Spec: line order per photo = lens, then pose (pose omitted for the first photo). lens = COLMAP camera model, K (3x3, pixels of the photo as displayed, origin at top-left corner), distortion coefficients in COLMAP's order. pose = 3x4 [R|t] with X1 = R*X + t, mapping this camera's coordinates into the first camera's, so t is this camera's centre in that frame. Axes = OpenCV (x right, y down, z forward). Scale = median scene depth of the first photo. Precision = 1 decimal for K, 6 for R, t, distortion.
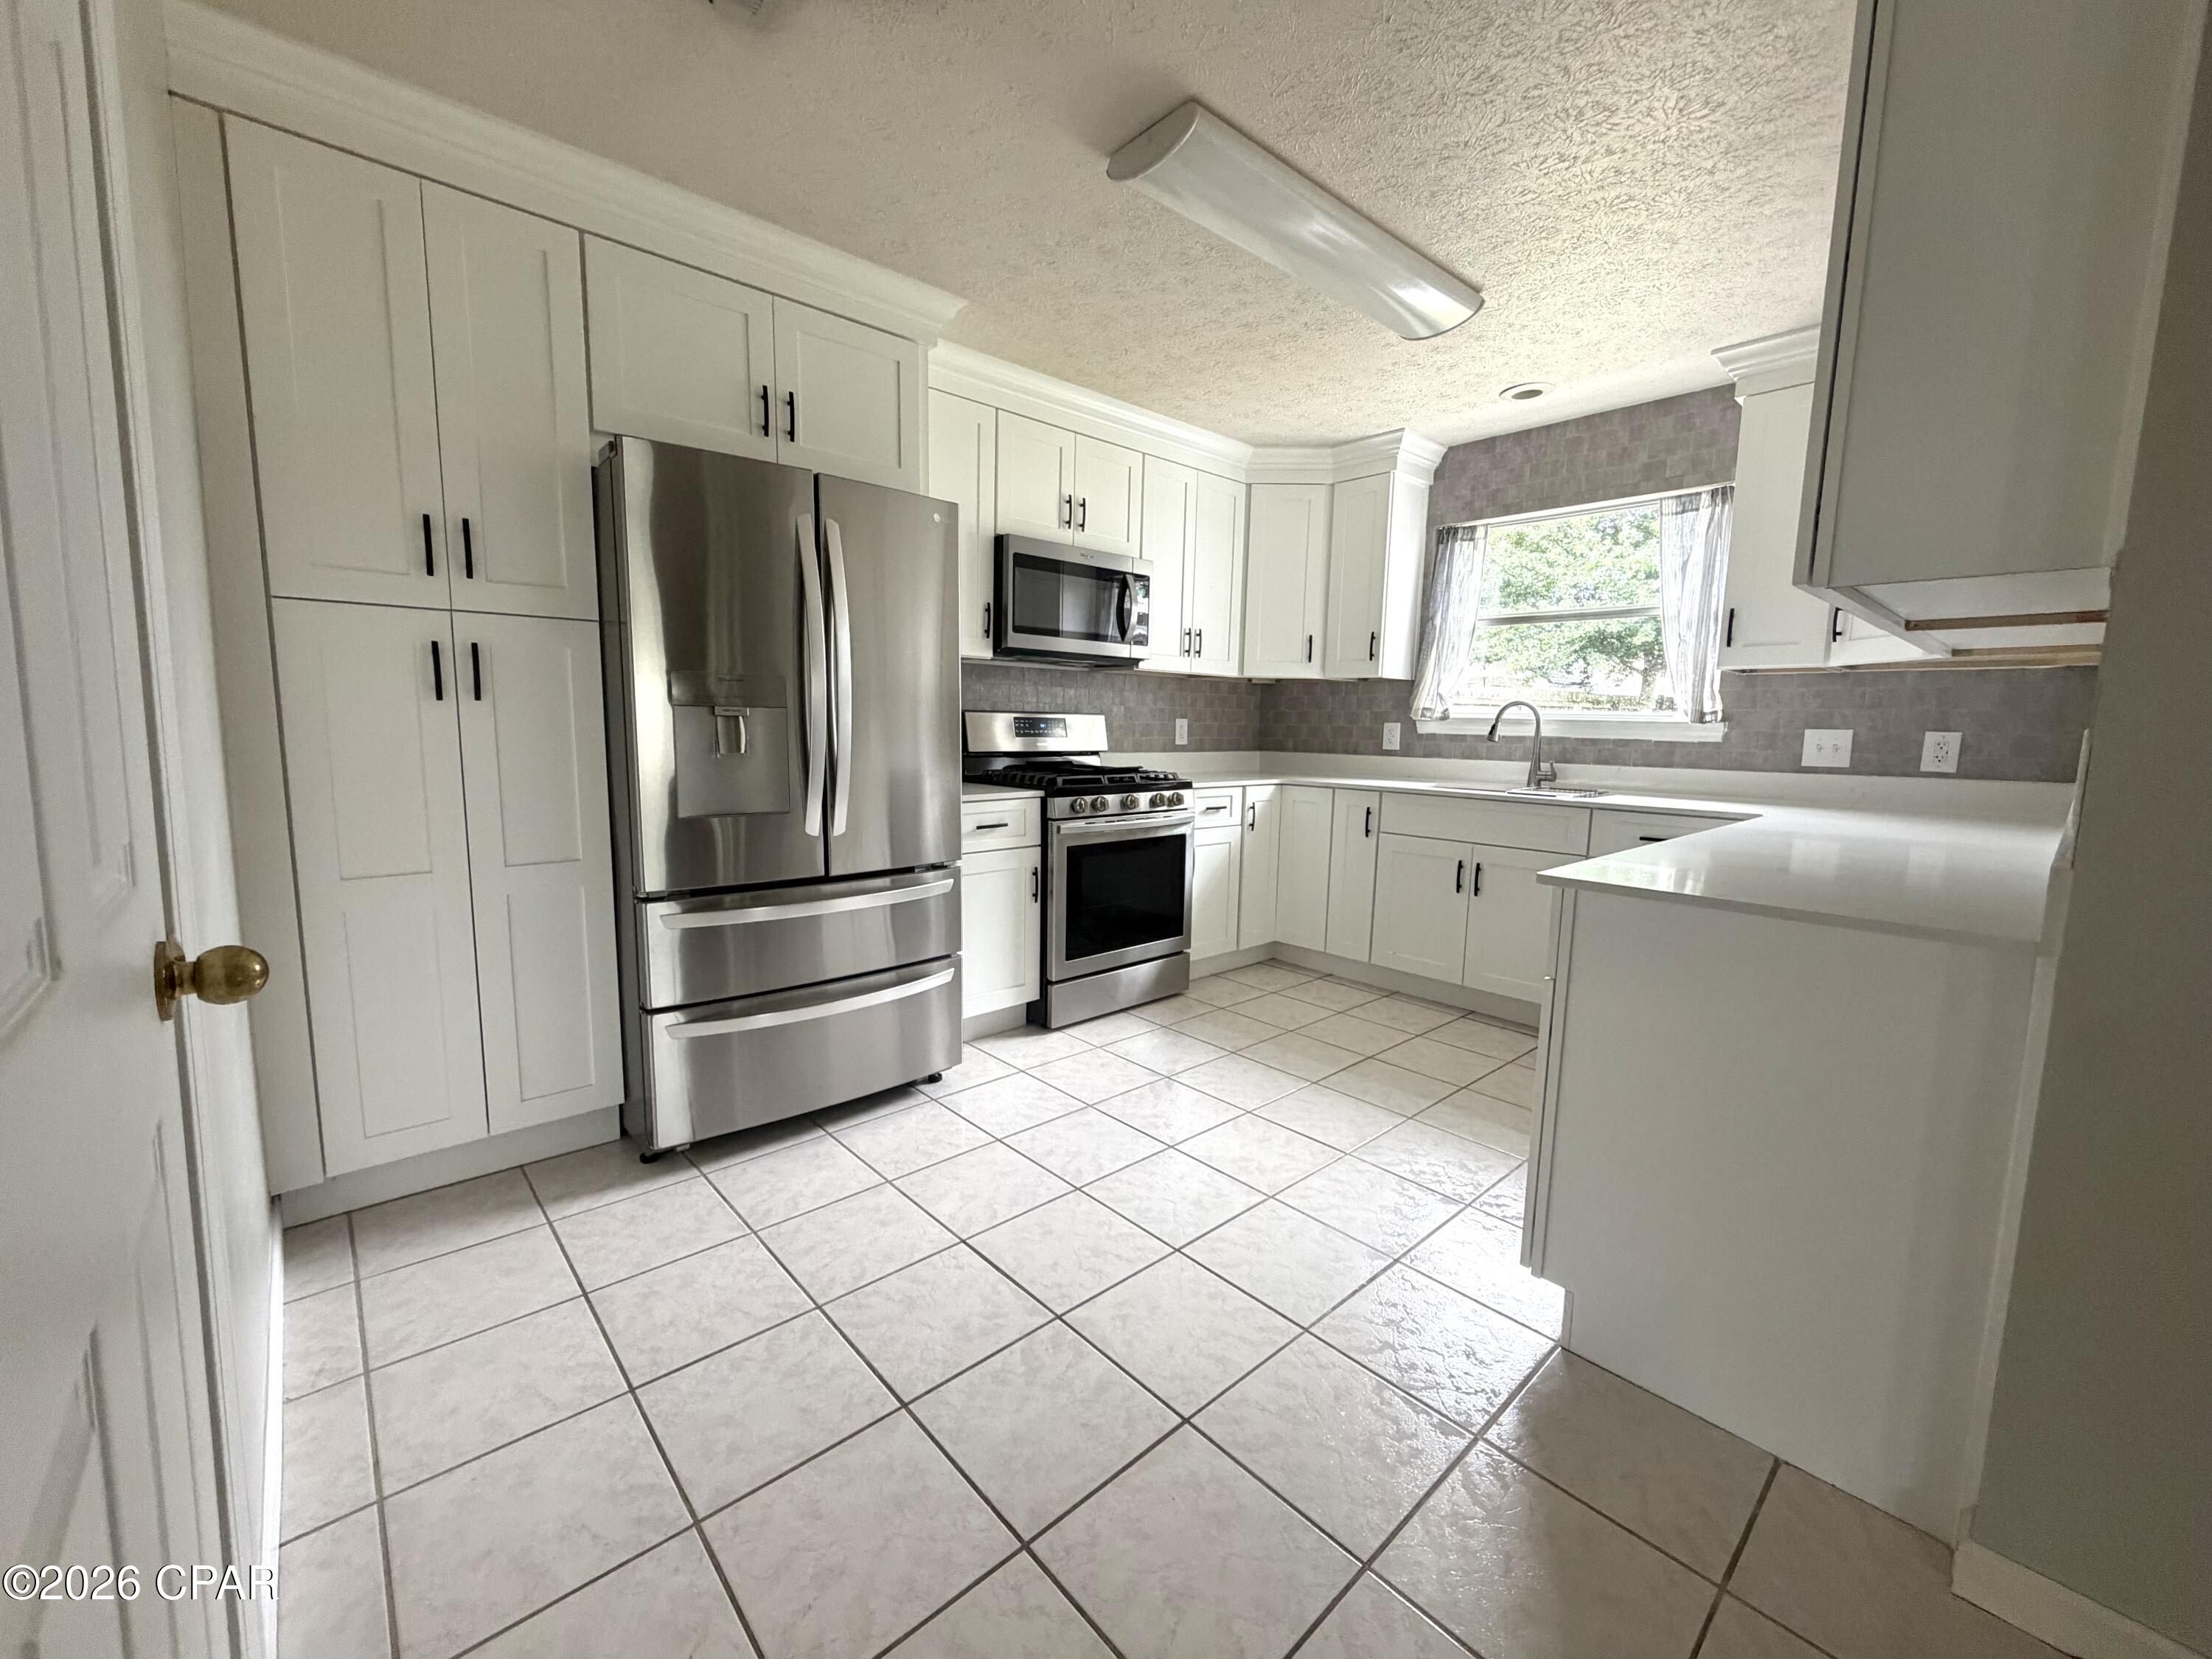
lens RADIAL K [[885.4, 0, 1106.0], [0, 885.4, 829.5], [0, 0, 1]] dist [0.000219, -0.000053]
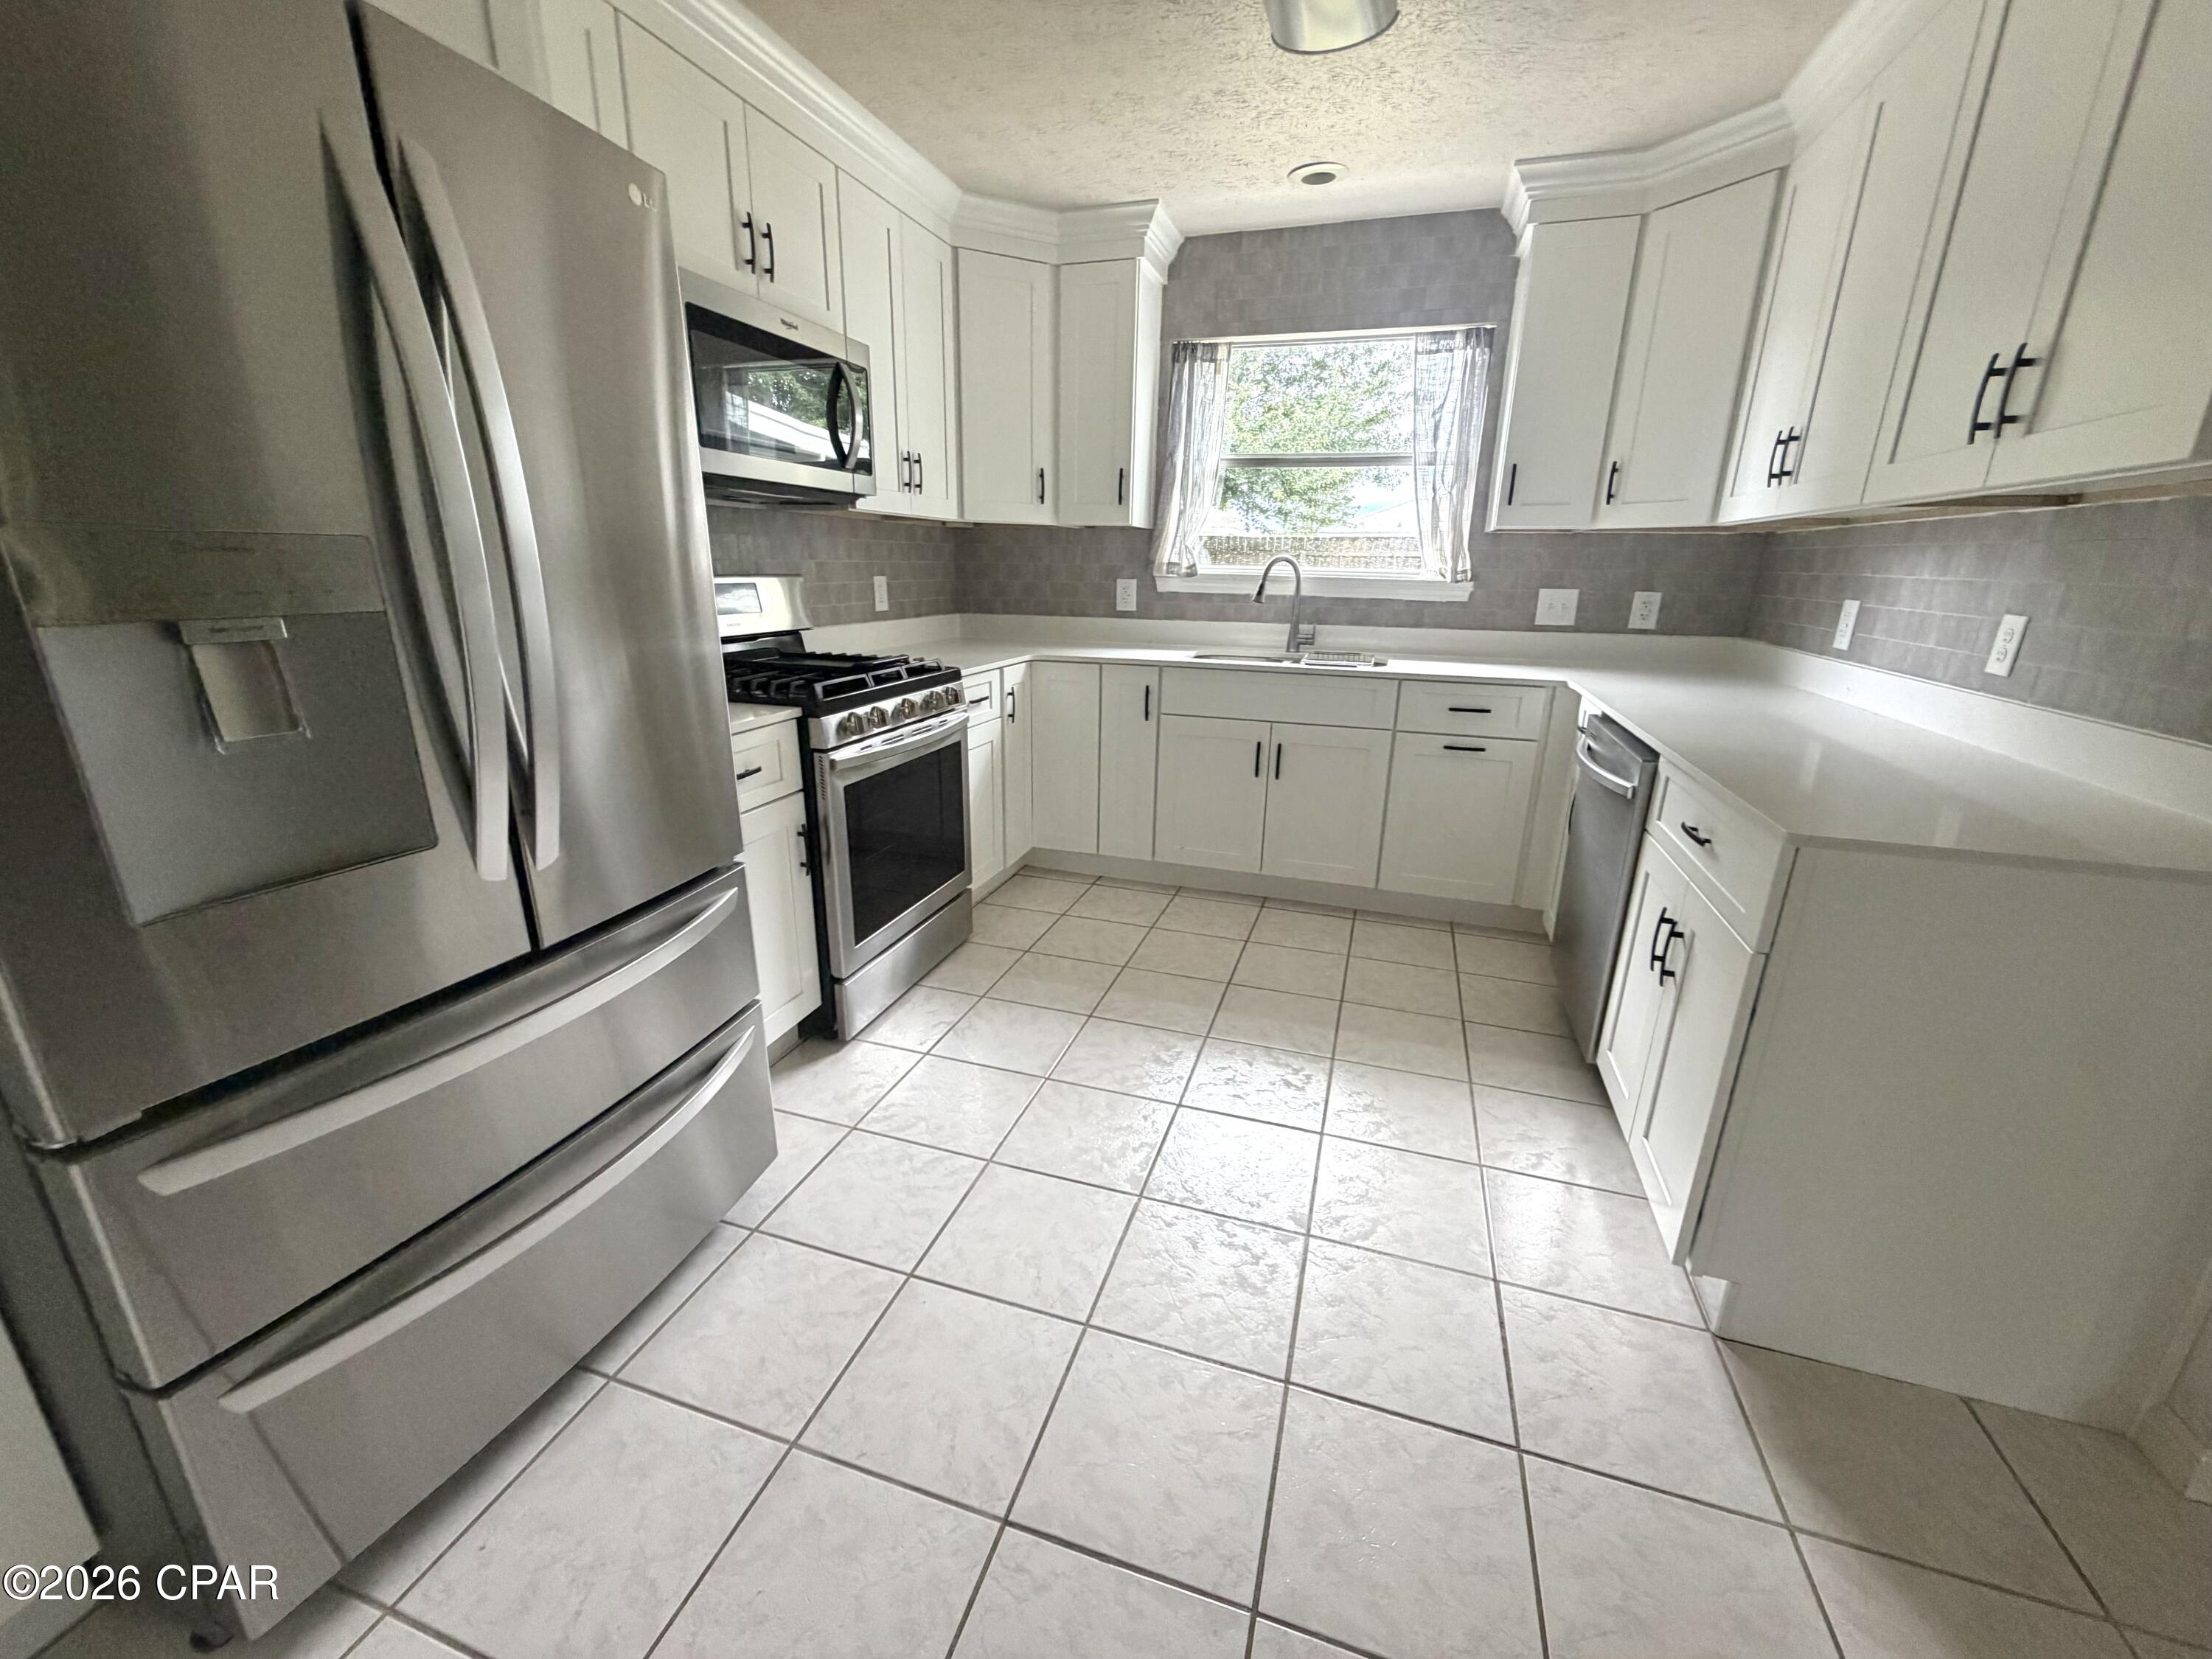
lens RADIAL K [[885.4, 0, 1106.0], [0, 885.4, 829.5], [0, 0, 1]] dist [0.000219, -0.000053]
pose [[0.868109, -0.146976, 0.474114, -0.166566], [0.059446, 0.979067, 0.194665, -0.058664], [-0.492800, -0.140807, 0.858674, 0.267646]]
